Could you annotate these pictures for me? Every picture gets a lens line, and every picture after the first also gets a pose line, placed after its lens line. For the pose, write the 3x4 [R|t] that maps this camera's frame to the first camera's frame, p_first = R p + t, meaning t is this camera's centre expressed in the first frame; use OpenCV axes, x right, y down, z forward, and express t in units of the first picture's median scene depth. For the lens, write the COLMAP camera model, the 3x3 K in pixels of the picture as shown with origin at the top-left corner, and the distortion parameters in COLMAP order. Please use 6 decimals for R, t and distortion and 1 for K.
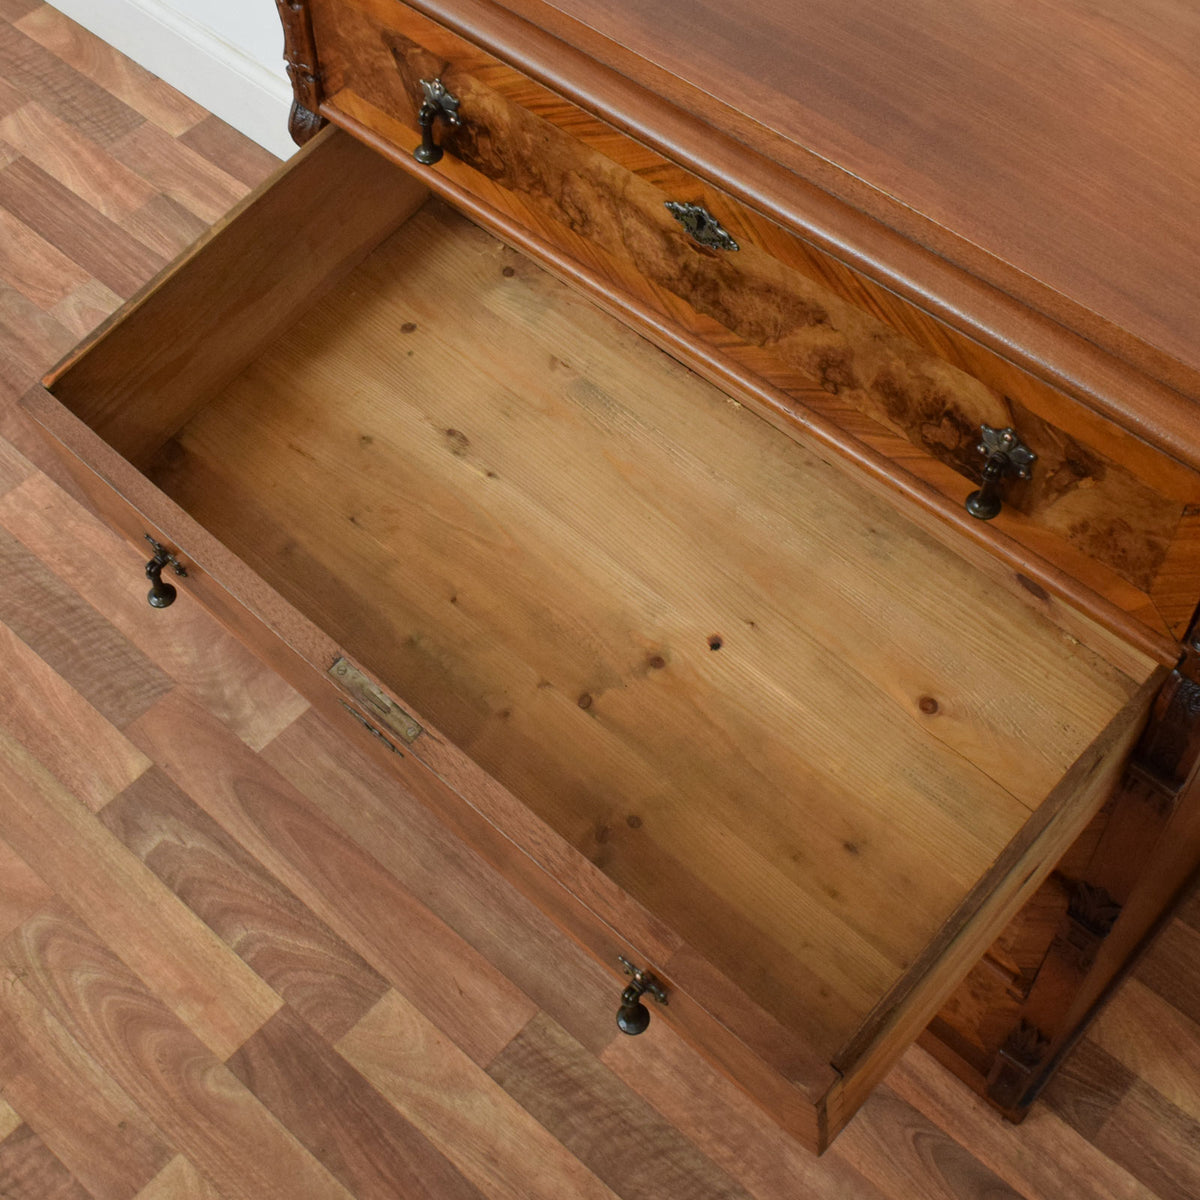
lens RADIAL K [[1763.8, 0, 565.0], [0, 1763.8, 476.9], [0, 0, 1]] dist [-0.022325, 0.011924]
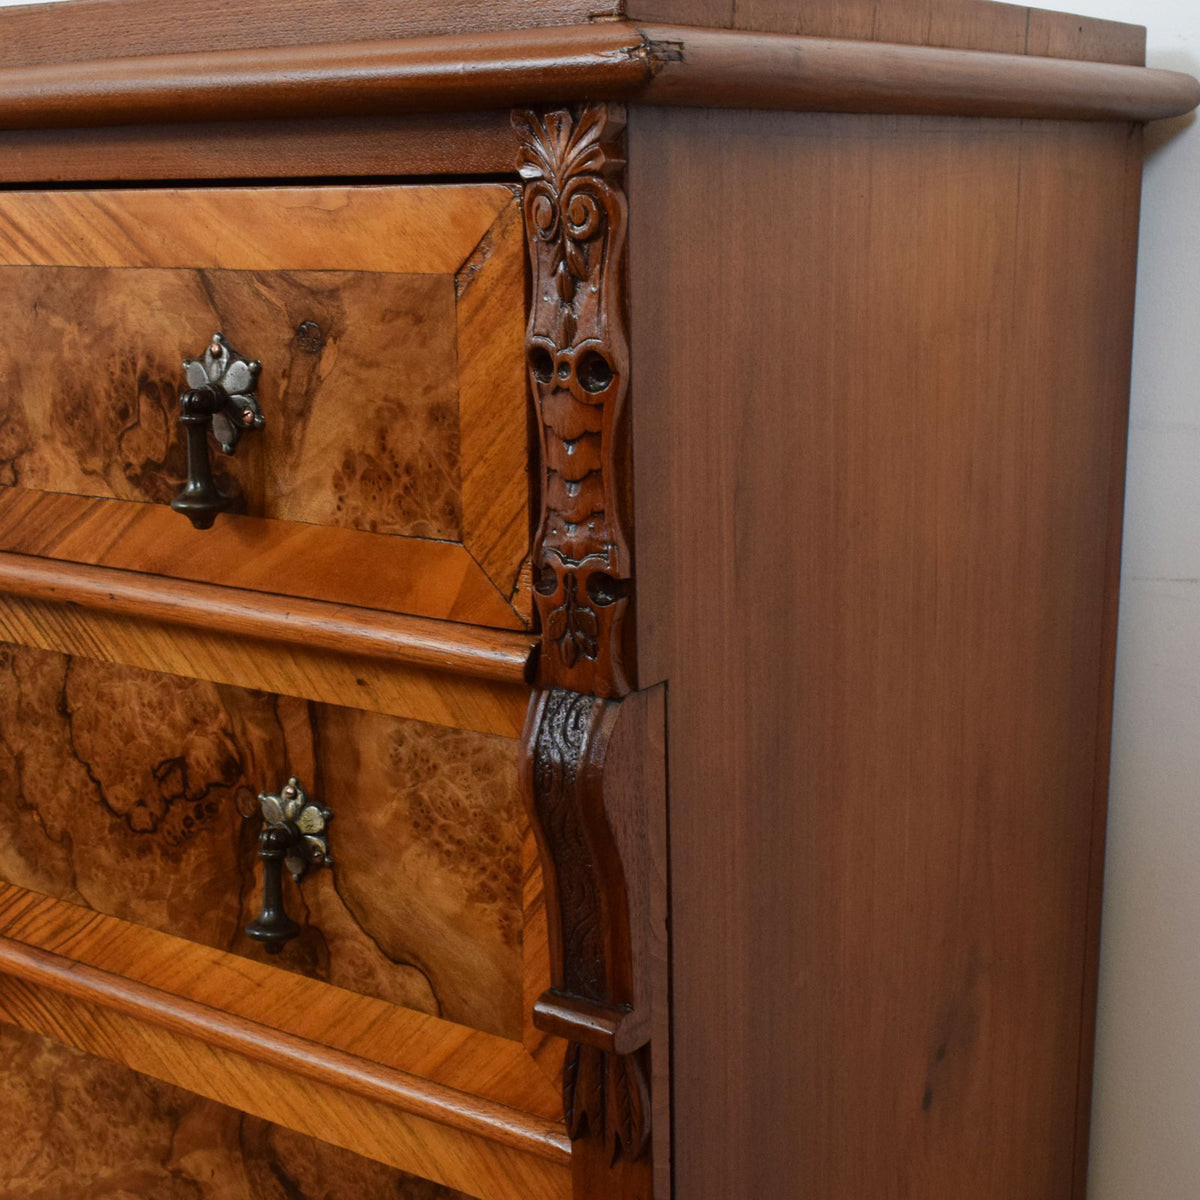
lens RADIAL K [[1866.9, 0, 612.1], [0, 1866.9, 697.5], [0, 0, 1]] dist [-0.022599, -0.028531]
pose [[0.990096, -0.019033, 0.139093, 0.173304], [0.099342, 0.795051, -0.598351, 0.275393], [-0.099198, 0.606243, 0.789068, 0.324989]]
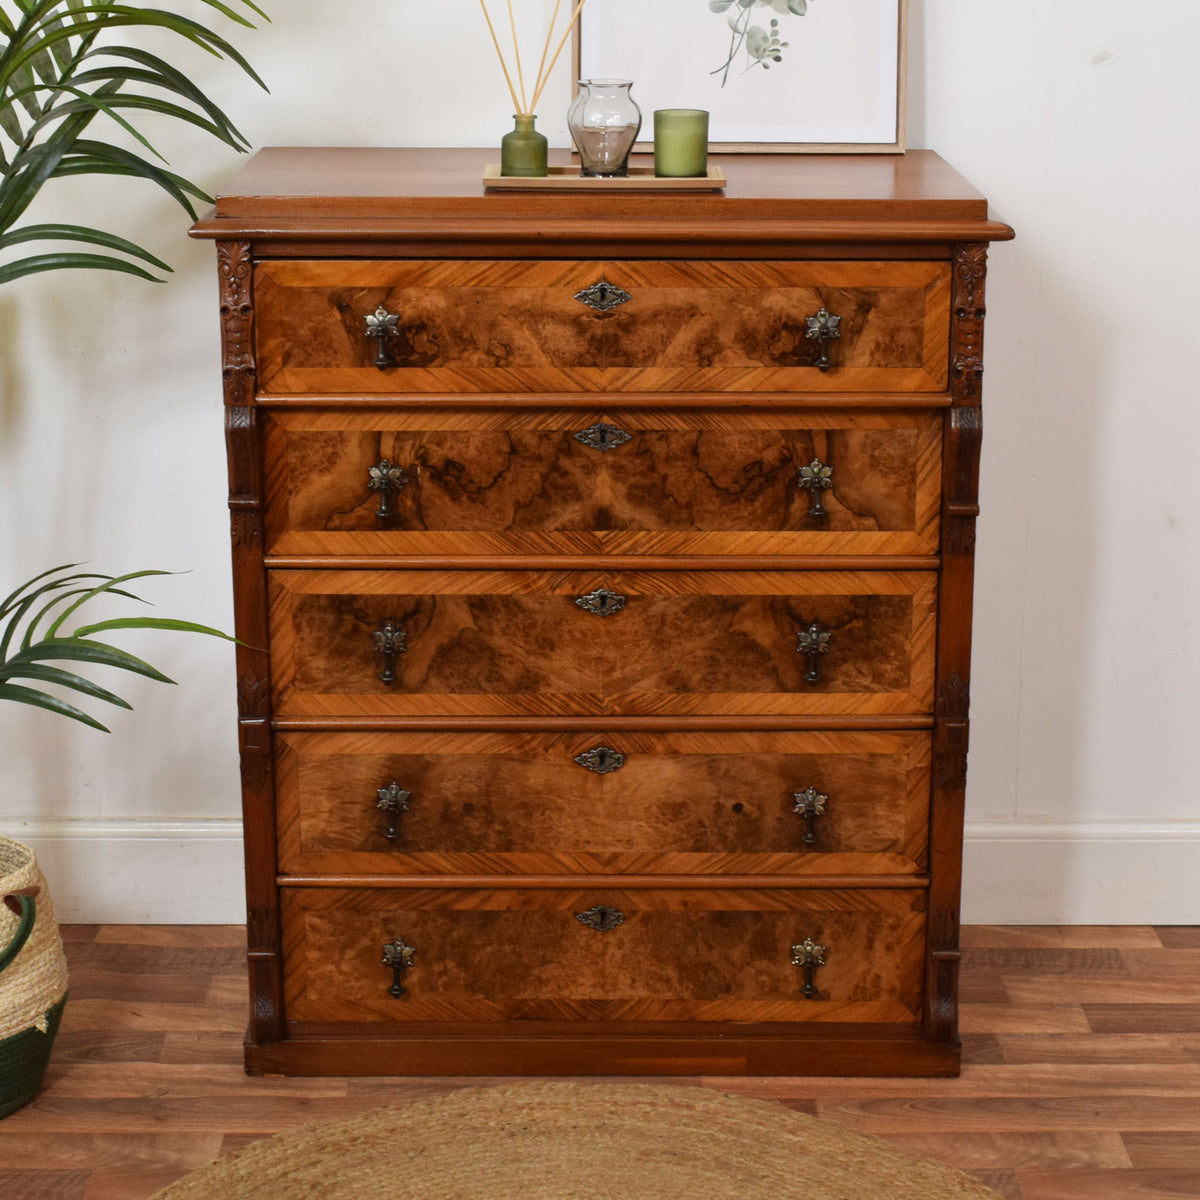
lens RADIAL K [[2590.0, 0, 600.0], [0, 2590.0, 600.0], [0, 0, 1]] dist [-0.010886, -0.101490]
pose [[0.729524, -0.165400, 0.663655, -1.031830], [0.528245, 0.752614, -0.393103, 0.668916], [-0.434457, 0.637350, 0.636421, -0.249620]]
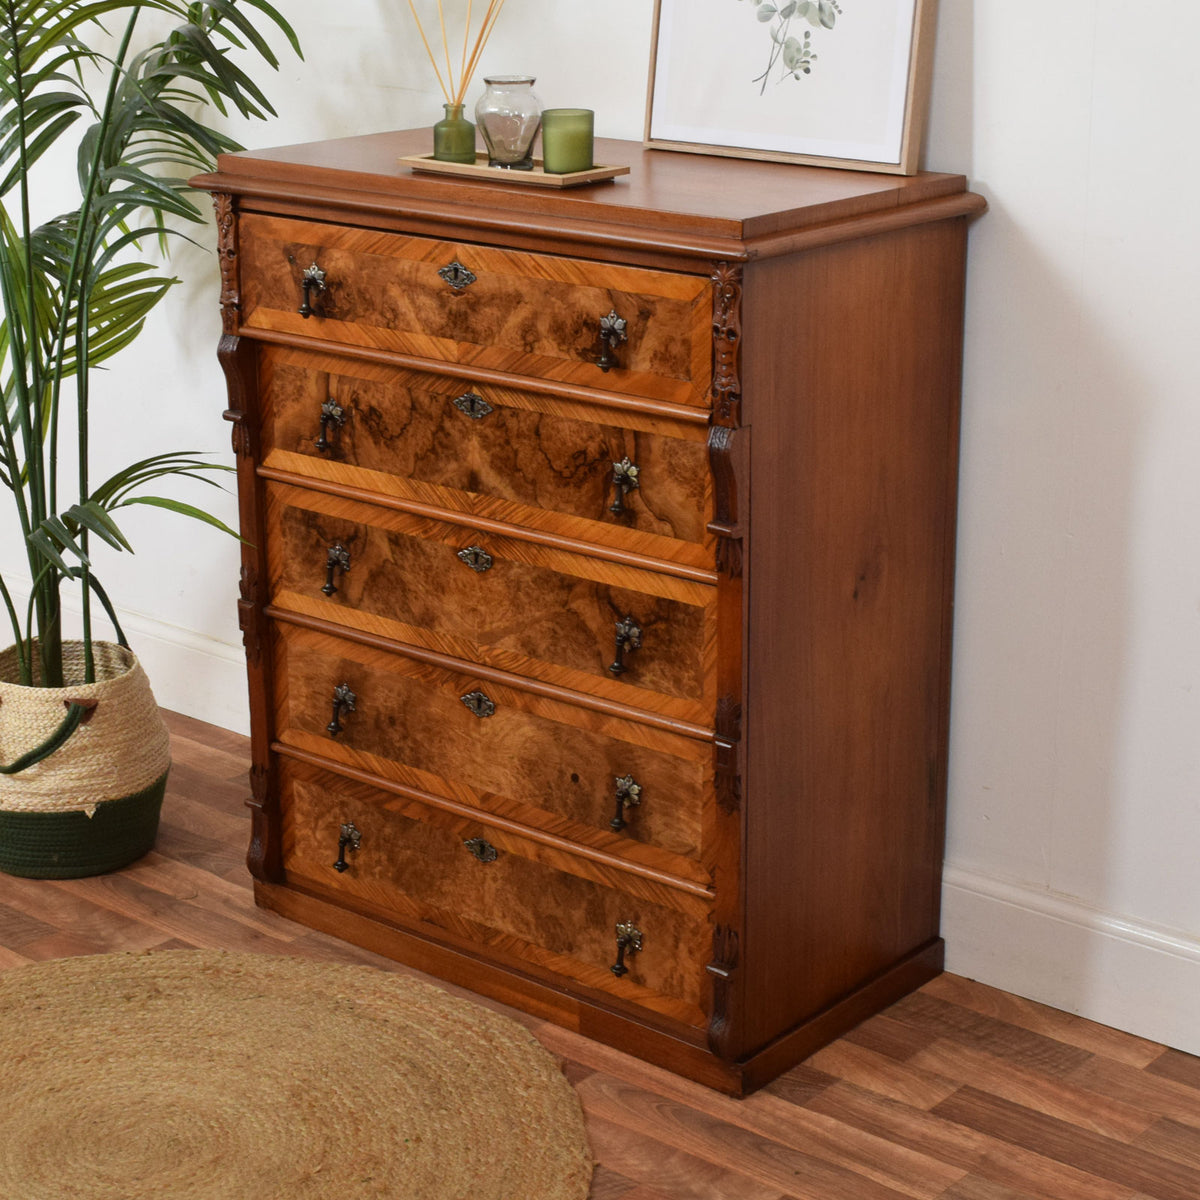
lens RADIAL K [[2423.9, 0, 600.0], [0, 2423.9, 600.0], [0, 0, 1]] dist [-0.025624, 0.096399]
pose [[0.998369, 0.011919, 0.055838, 0.057049], [0.022238, 0.819569, -0.572549, 1.005824], [-0.052587, 0.572856, 0.817967, -0.556470]]
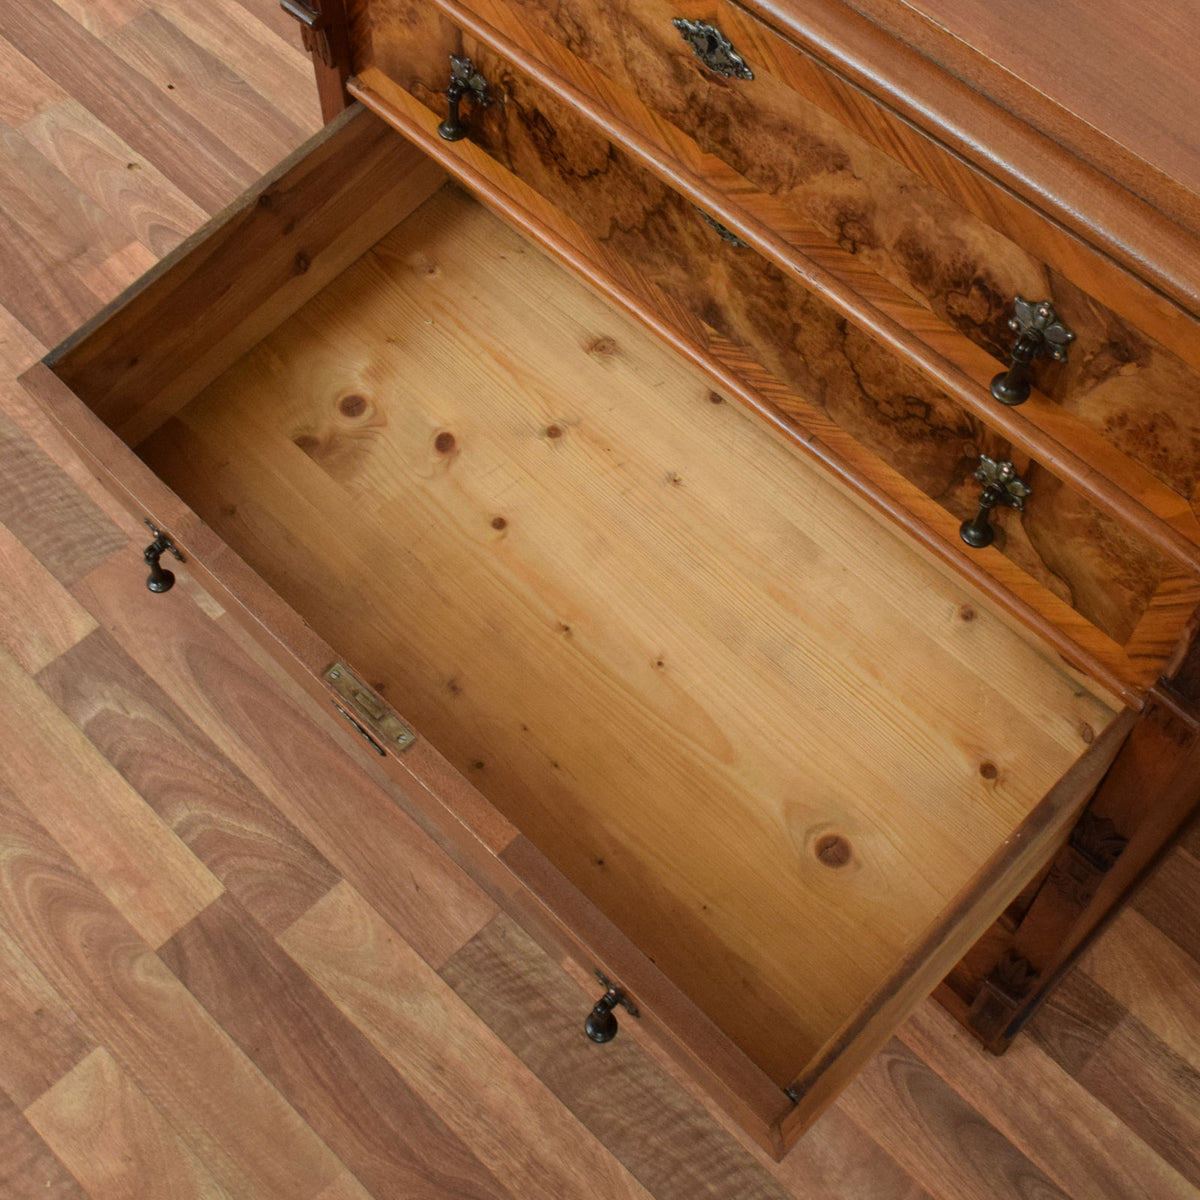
lens RADIAL K [[1775.3, 0, 673.8], [0, 1775.3, 467.5], [0, 0, 1]] dist [-0.020238, 0.002678]
pose [[0.997092, 0.059355, 0.047793, 0.018307], [-0.062124, 0.996341, 0.058689, 0.008261], [-0.044135, -0.061488, 0.997132, 0.074870]]
